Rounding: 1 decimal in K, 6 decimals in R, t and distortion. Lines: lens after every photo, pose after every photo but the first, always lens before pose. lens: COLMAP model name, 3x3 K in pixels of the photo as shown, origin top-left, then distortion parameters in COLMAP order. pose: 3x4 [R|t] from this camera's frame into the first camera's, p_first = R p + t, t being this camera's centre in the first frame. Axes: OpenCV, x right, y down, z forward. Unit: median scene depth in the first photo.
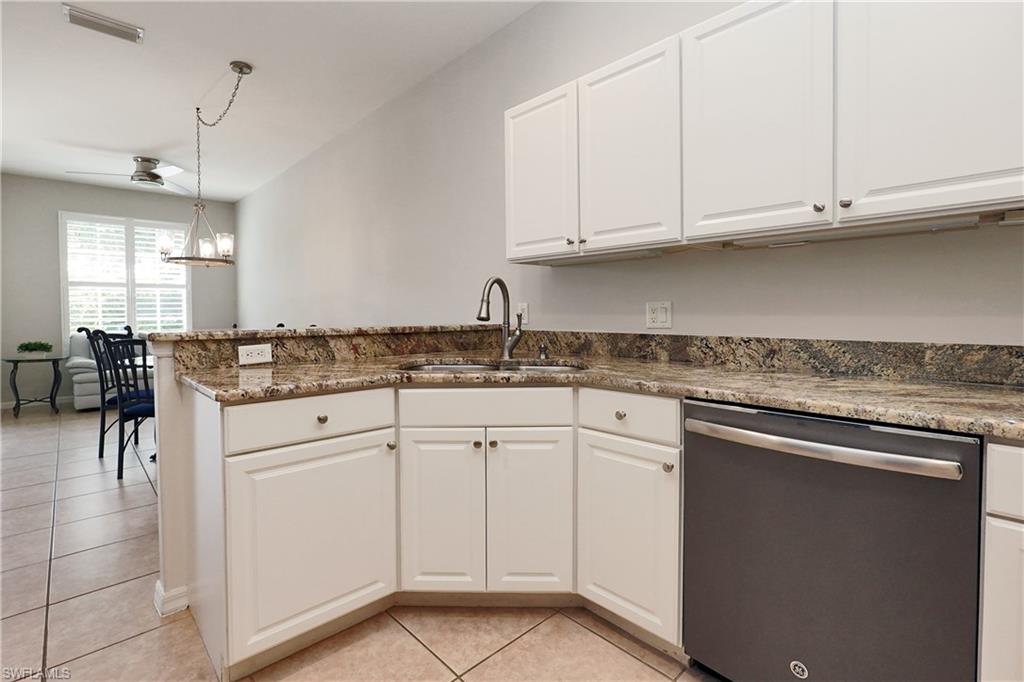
lens RADIAL K [[473.1, 0, 511.0], [0, 473.1, 332.1], [0, 0, 1]] dist [-0.005641, 0.002463]
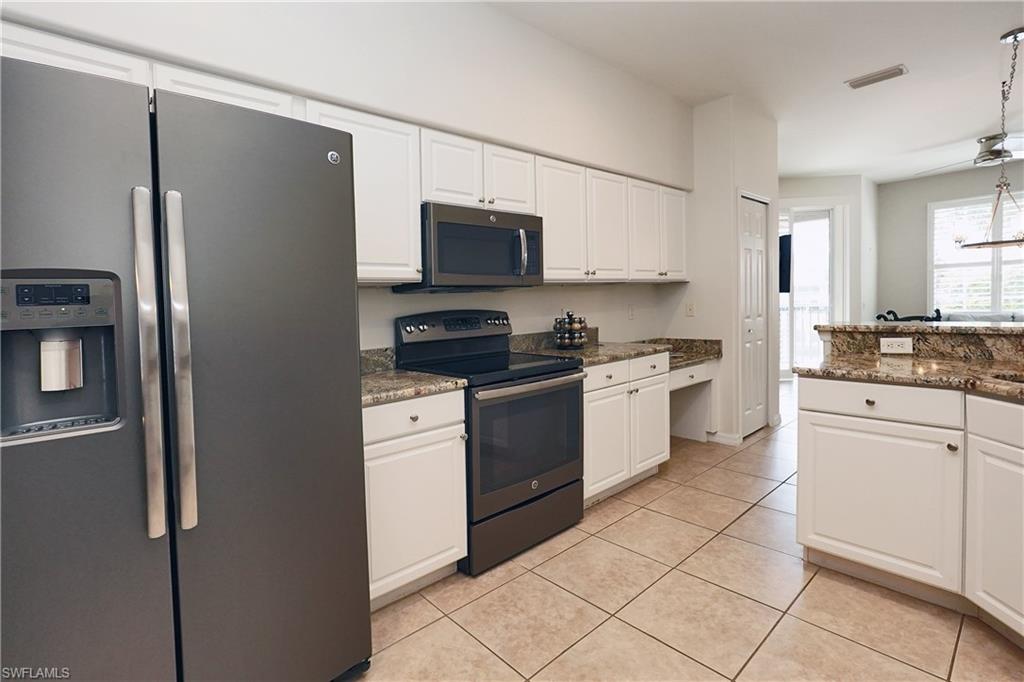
lens RADIAL K [[503.1, 0, 530.2], [0, 503.1, 336.0], [0, 0, 1]] dist [0.006006, 0.003183]
pose [[0.026174, 0.076170, -0.996751, 0.622081], [-0.009221, 0.997069, 0.075952, -0.058274], [0.999615, 0.007203, 0.026800, 0.042663]]
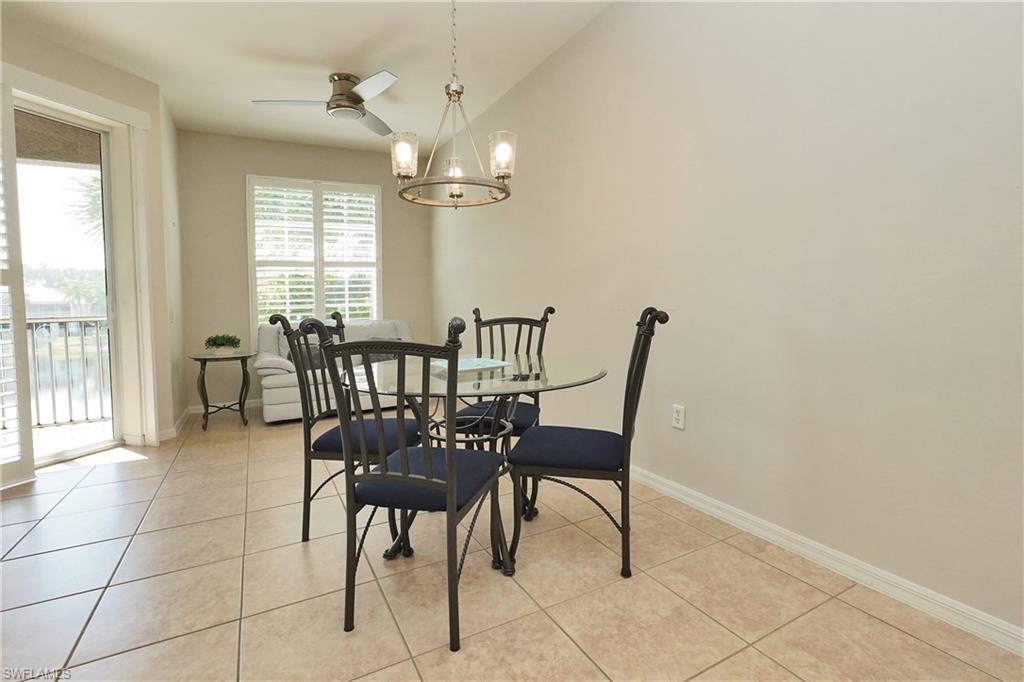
lens RADIAL K [[473.1, 0, 507.5], [0, 473.1, 321.4], [0, 0, 1]] dist [-0.005641, 0.002463]
pose [[0.965125, -0.004791, -0.261747, -0.790250], [0.008270, 0.999892, 0.012190, -0.021394], [0.261660, -0.013929, 0.965060, 0.840564]]
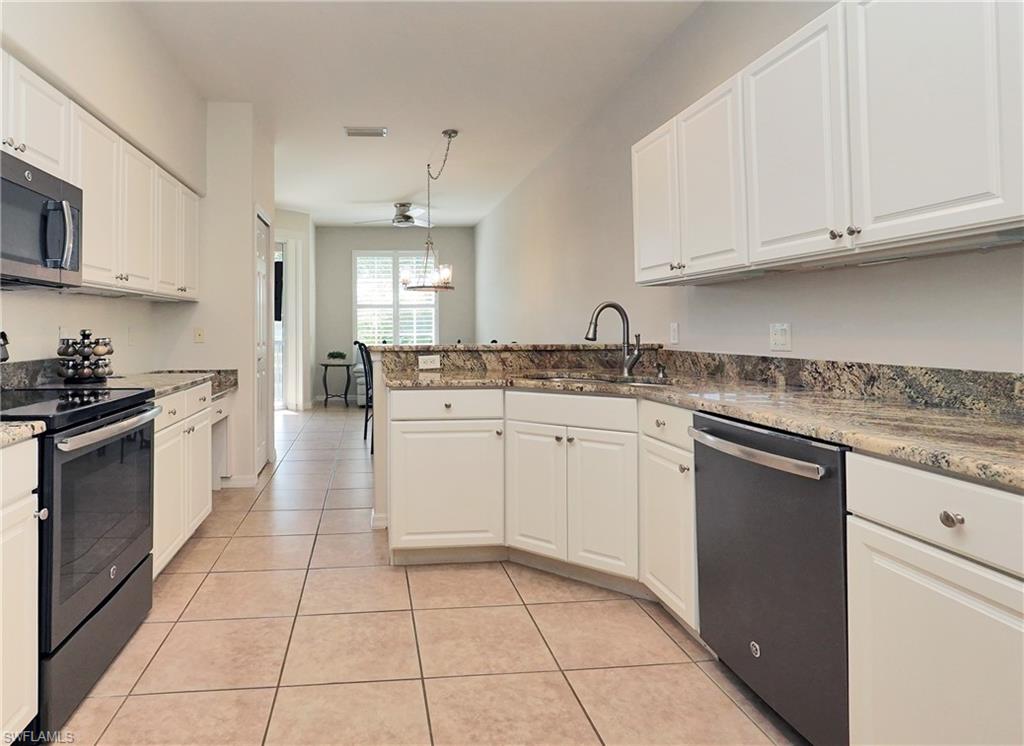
lens RADIAL K [[582.4, 0, 442.0], [0, 582.4, 347.0], [0, 0, 1]] dist [0.021104, -0.000509]
pose [[0.806487, 0.019399, -0.590933, 0.464205], [-0.023027, 0.999734, 0.001393, -0.001613], [0.590803, 0.012484, 0.806720, -0.344482]]
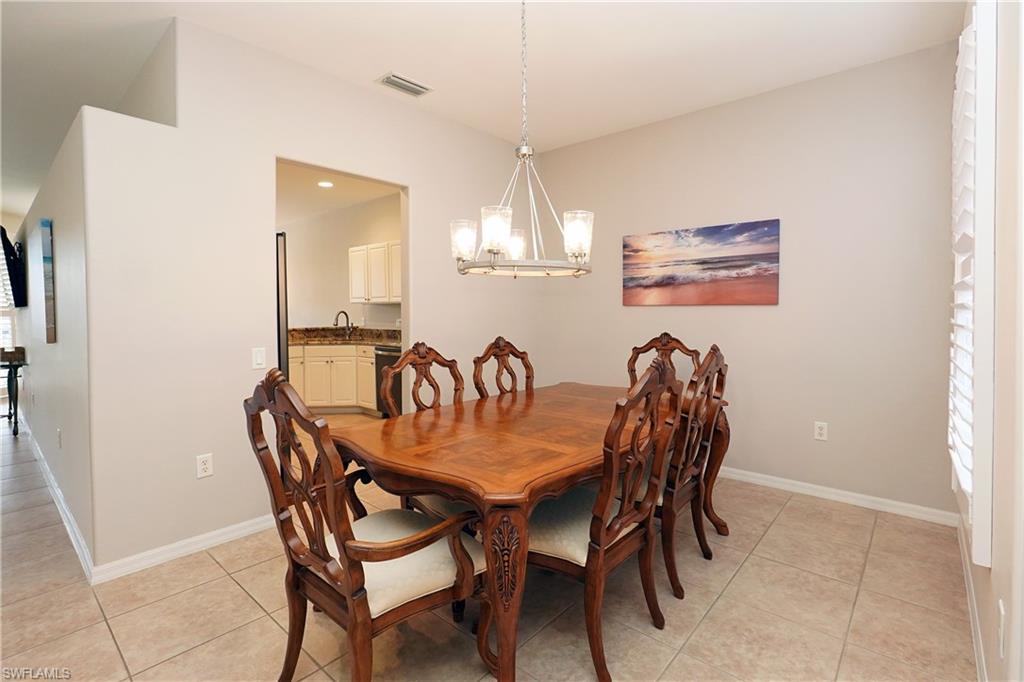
lens RADIAL K [[473.1, 0, 508.2], [0, 473.1, 323.9], [0, 0, 1]] dist [-0.005641, 0.002463]
pose [[0.996196, -0.006369, 0.086902, 0.745026], [0.007370, 0.999910, -0.011204, 0.006699], [-0.086823, 0.011802, 0.996154, -2.019346]]
